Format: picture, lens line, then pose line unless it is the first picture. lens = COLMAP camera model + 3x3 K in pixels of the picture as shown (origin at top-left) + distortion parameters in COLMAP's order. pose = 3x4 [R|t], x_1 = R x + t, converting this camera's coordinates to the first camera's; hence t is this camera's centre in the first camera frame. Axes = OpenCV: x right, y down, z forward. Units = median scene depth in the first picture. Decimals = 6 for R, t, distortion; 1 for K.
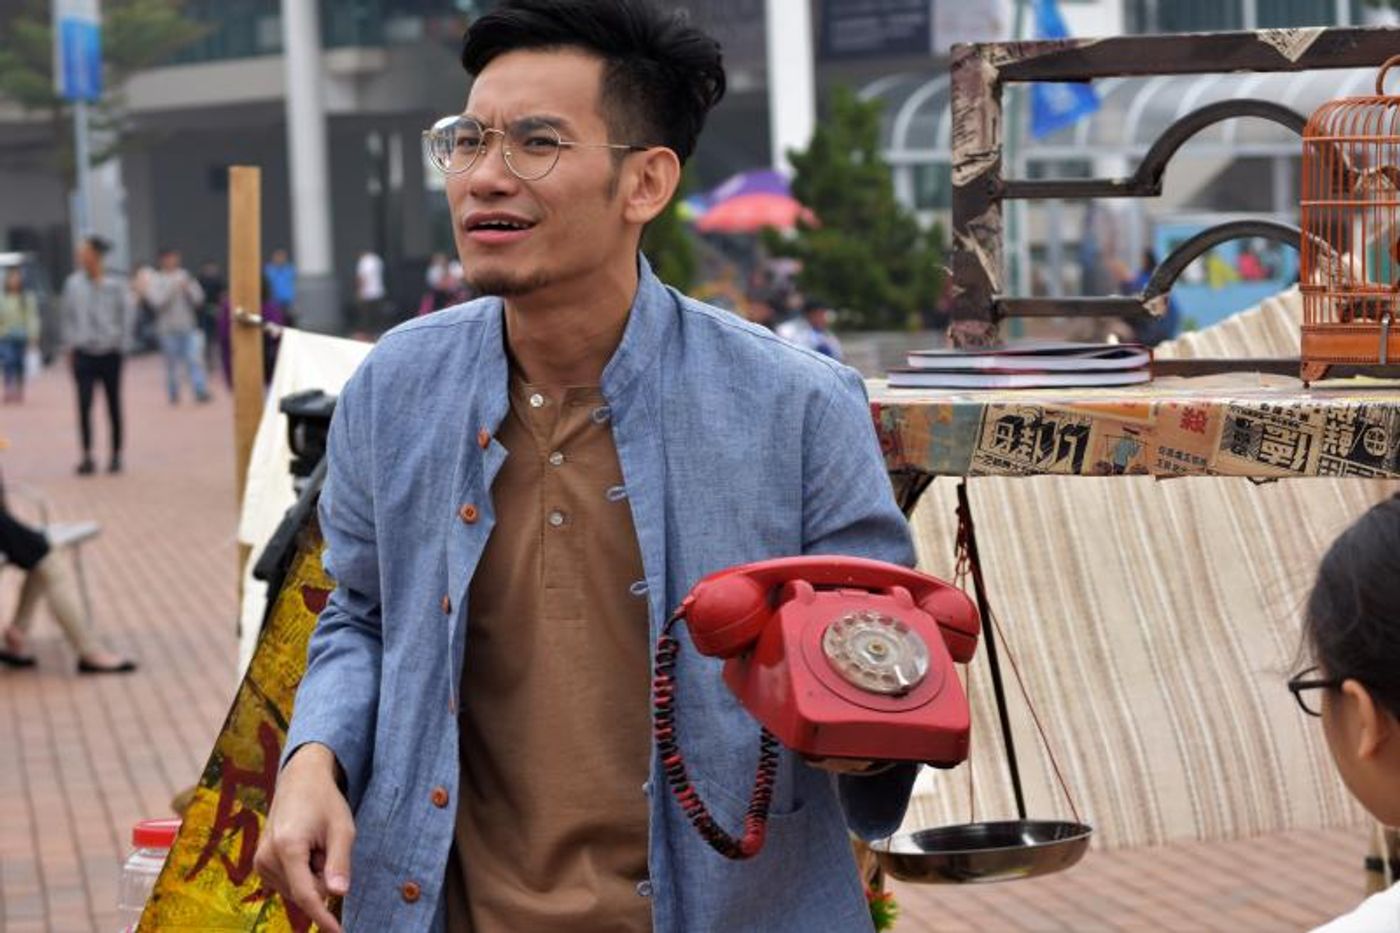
lens RADIAL K [[3752.4, 0, 700.0], [0, 3752.4, 466.5], [0, 0, 1]] dist [-0.100826, 0.546631]
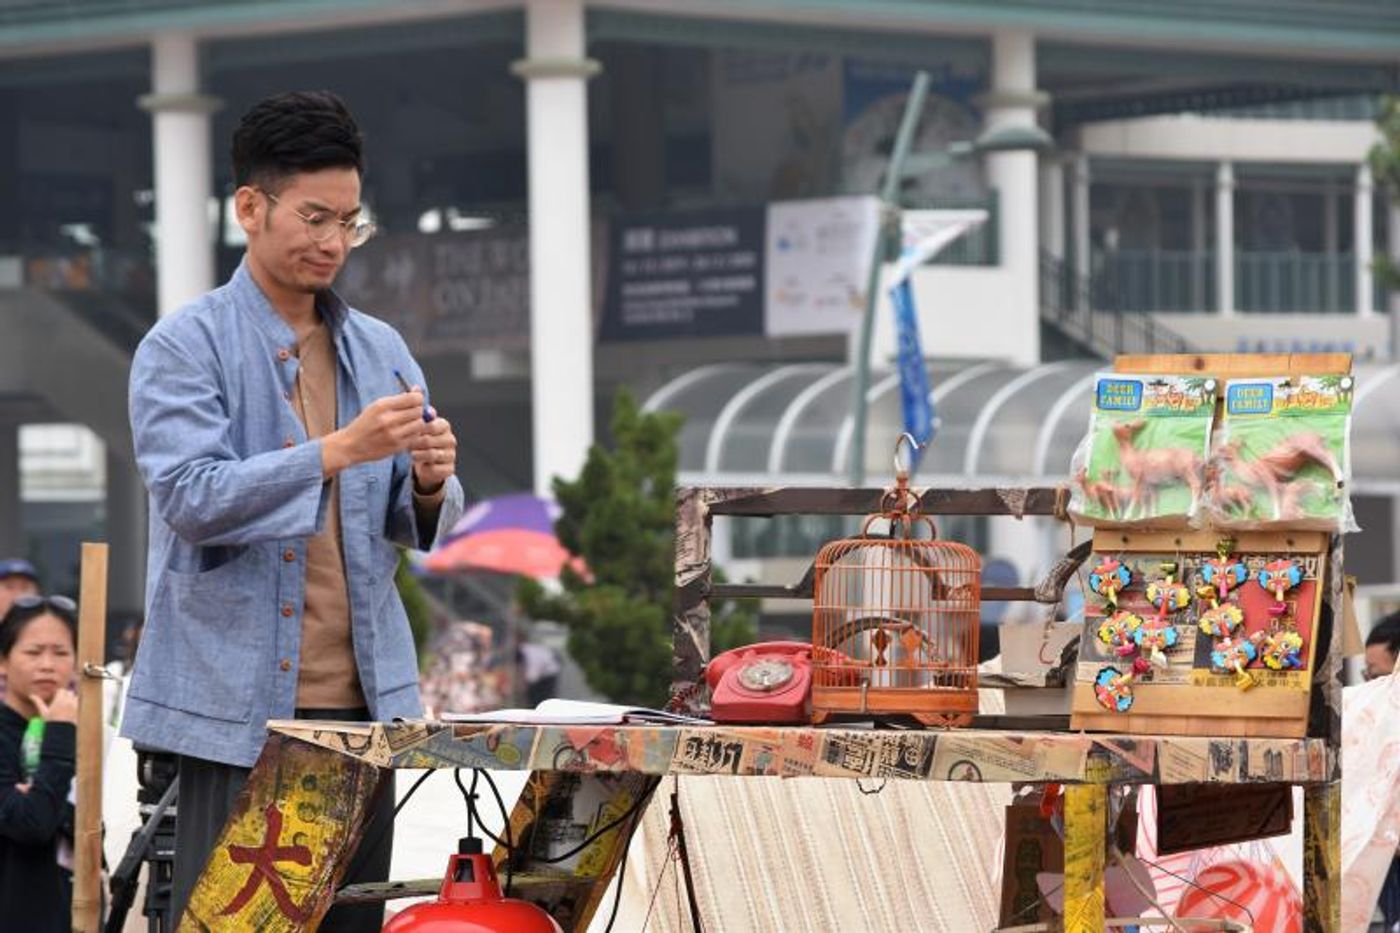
lens RADIAL K [[5804.9, 0, 694.1], [0, 5804.9, 493.2], [0, 0, 1]] dist [1.221644, -0.653088]
pose [[0.998435, 0.028948, 0.047846, -0.036568], [-0.025173, 0.996660, -0.077691, 0.069339], [-0.049936, 0.076365, 0.995829, -1.363188]]
